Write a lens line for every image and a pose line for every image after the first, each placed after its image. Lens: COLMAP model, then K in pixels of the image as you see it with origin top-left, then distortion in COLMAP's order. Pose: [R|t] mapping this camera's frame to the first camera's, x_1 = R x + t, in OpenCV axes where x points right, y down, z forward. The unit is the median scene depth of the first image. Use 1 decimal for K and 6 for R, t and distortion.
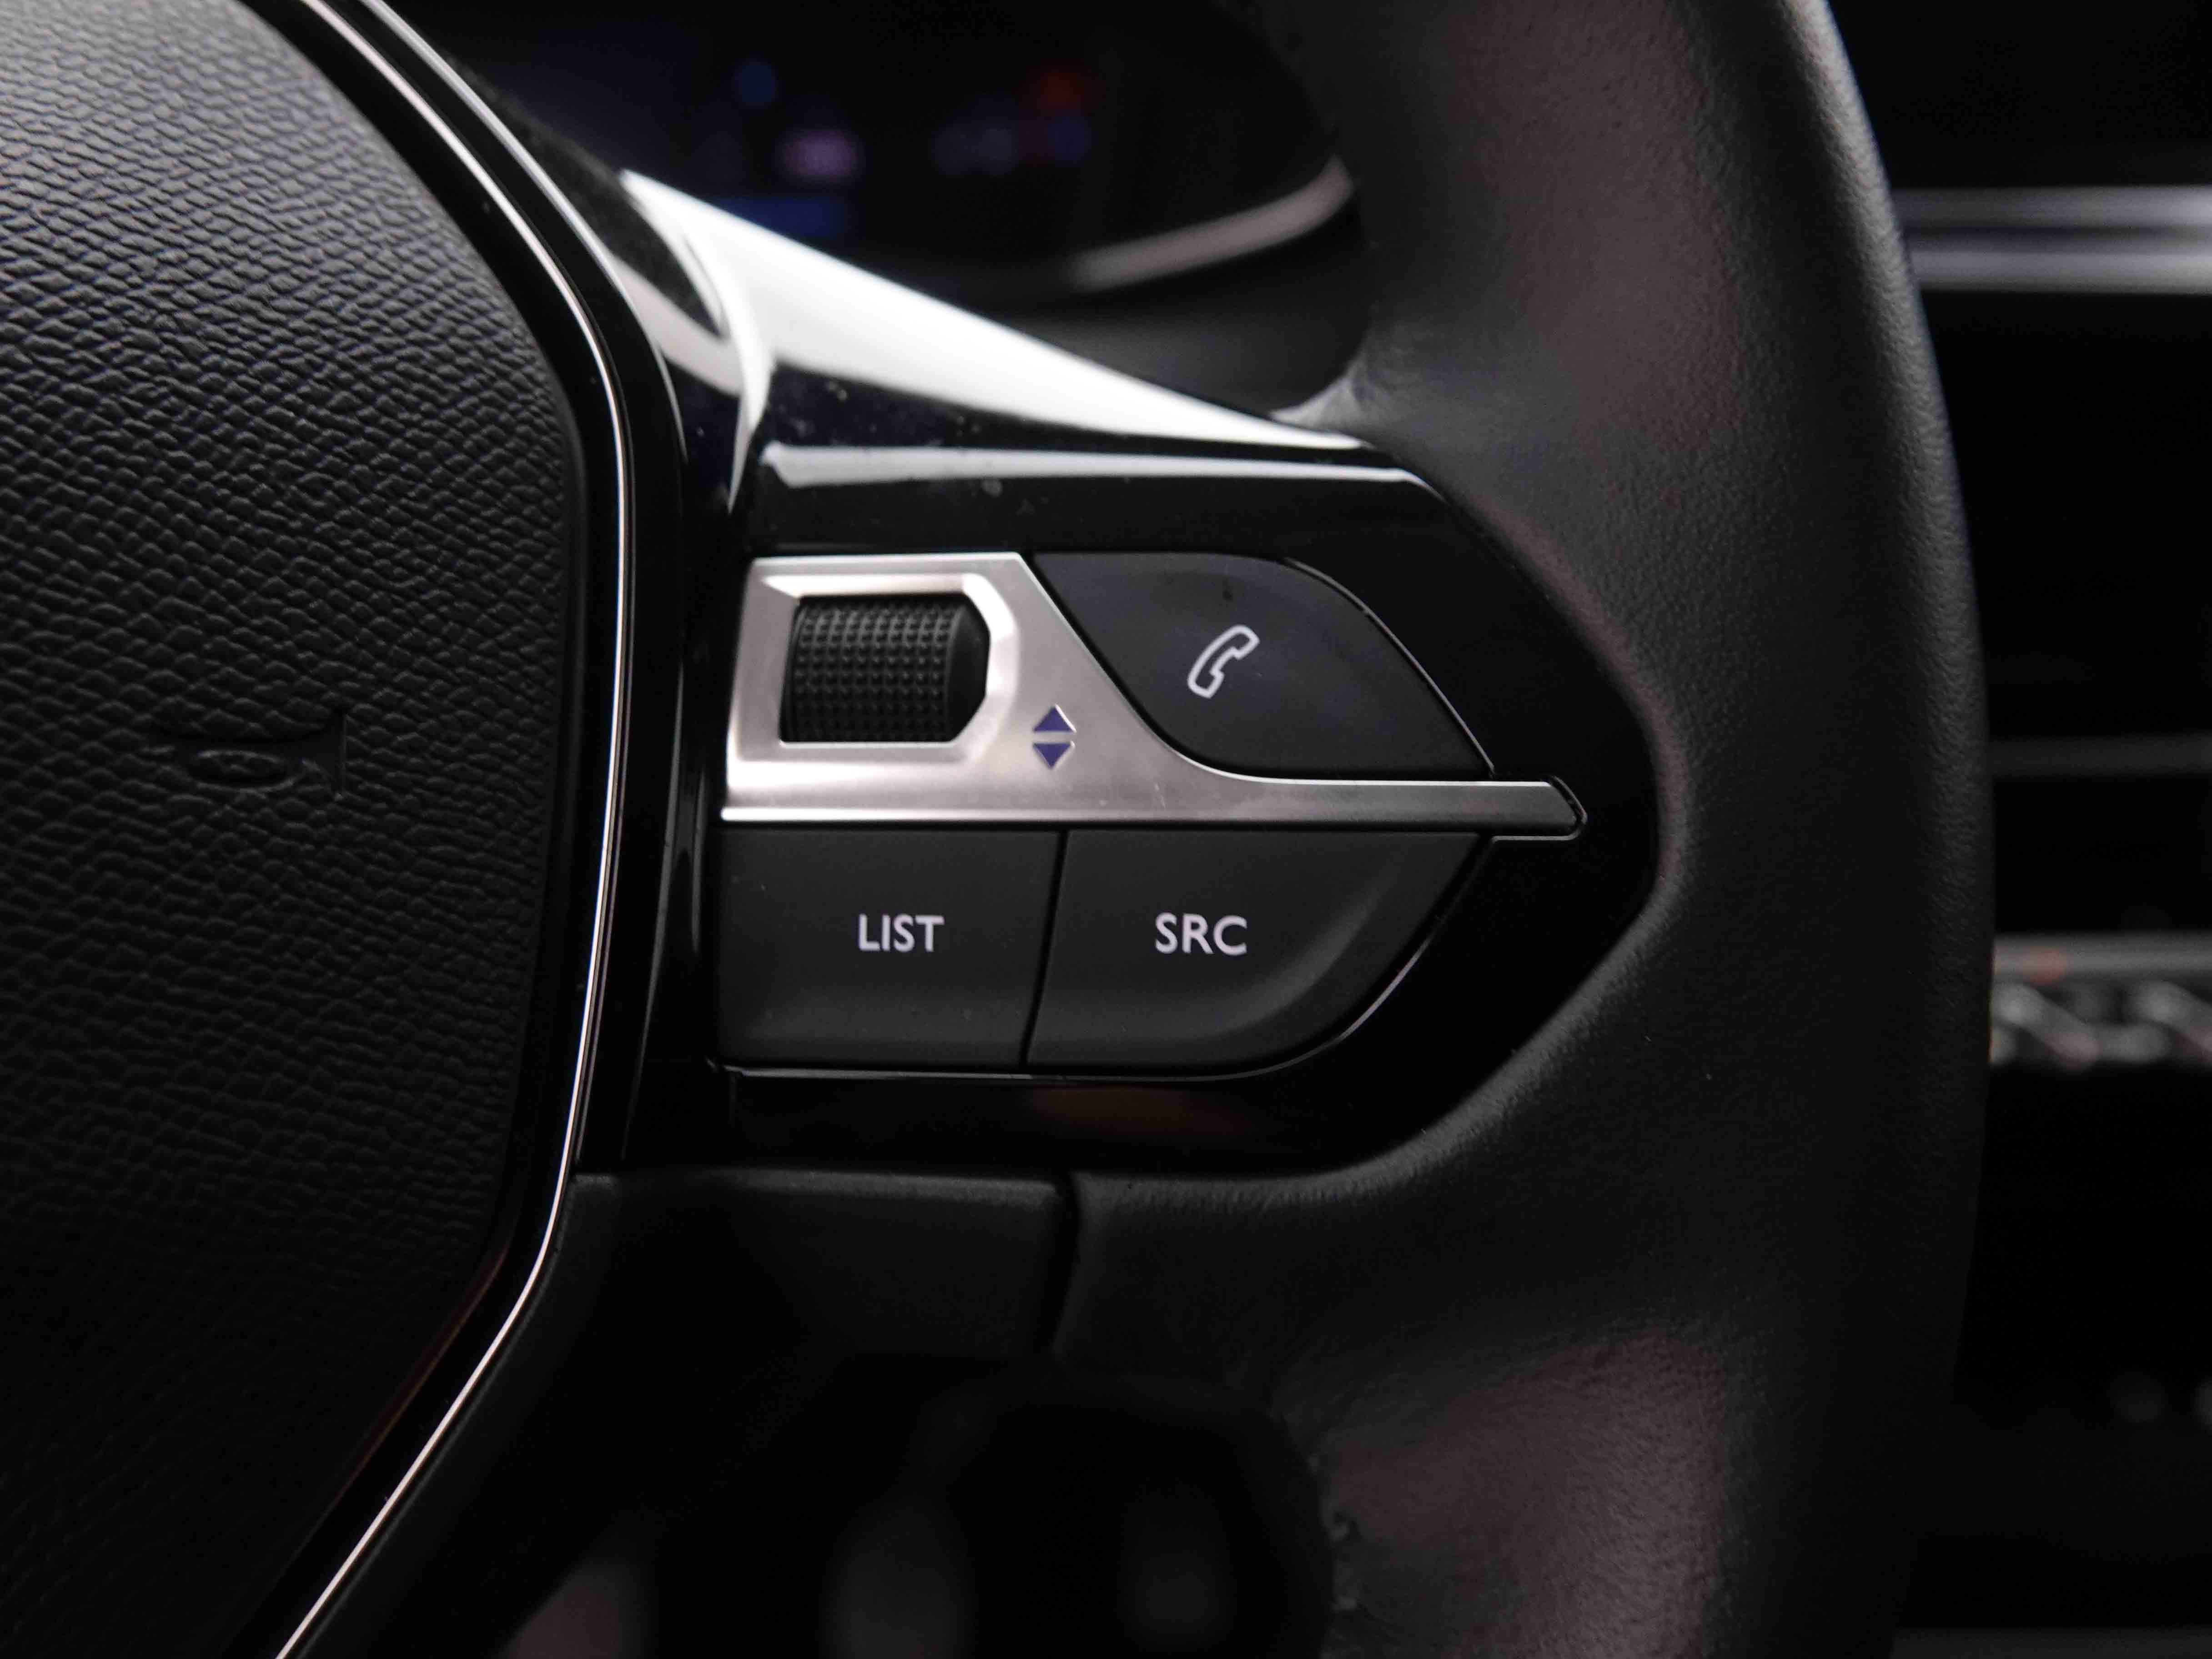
lens RADIAL K [[1611.1, 0, 1102.6], [0, 1611.1, 821.0], [0, 0, 1]] dist [-0.009822, 0.000374]
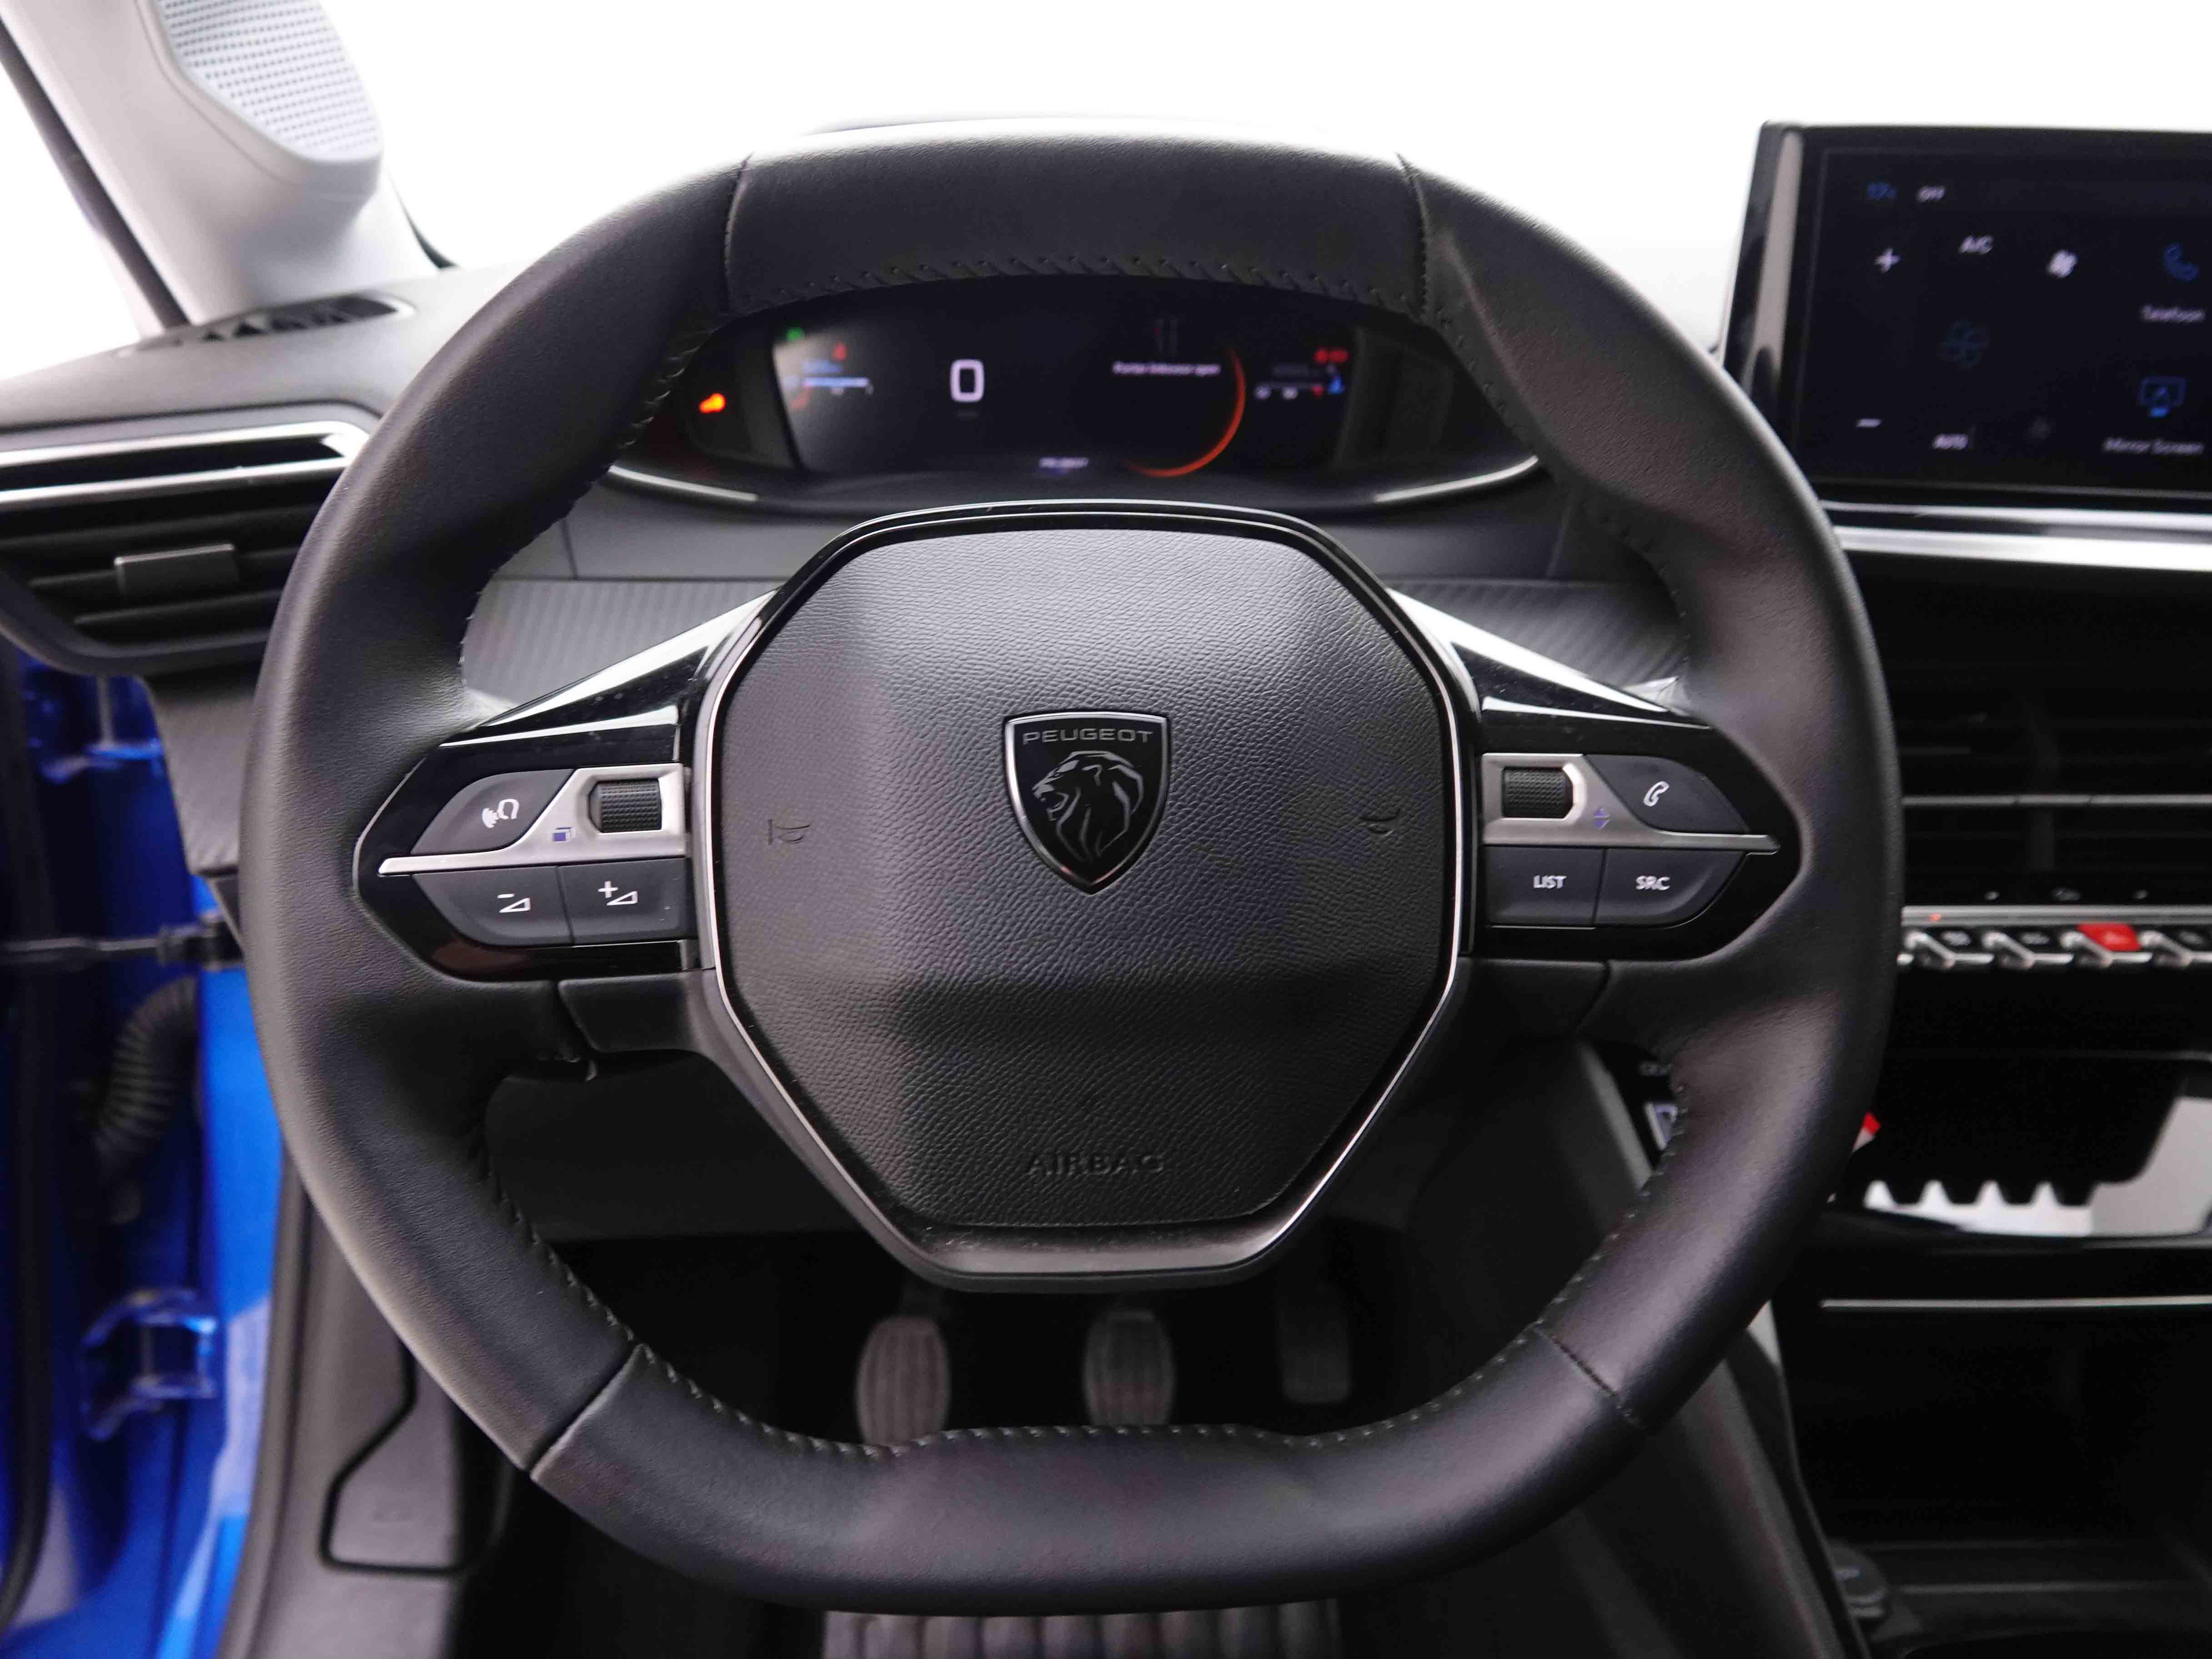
lens RADIAL K [[1546.2, 0, 1112.1], [0, 1546.2, 830.6], [0, 0, 1]] dist [0.002947, 0.000335]
pose [[0.999426, 0.010214, 0.032298, -1.045372], [-0.010789, 0.999786, 0.017665, -0.070136], [-0.032111, -0.018004, 0.999322, -1.886230]]
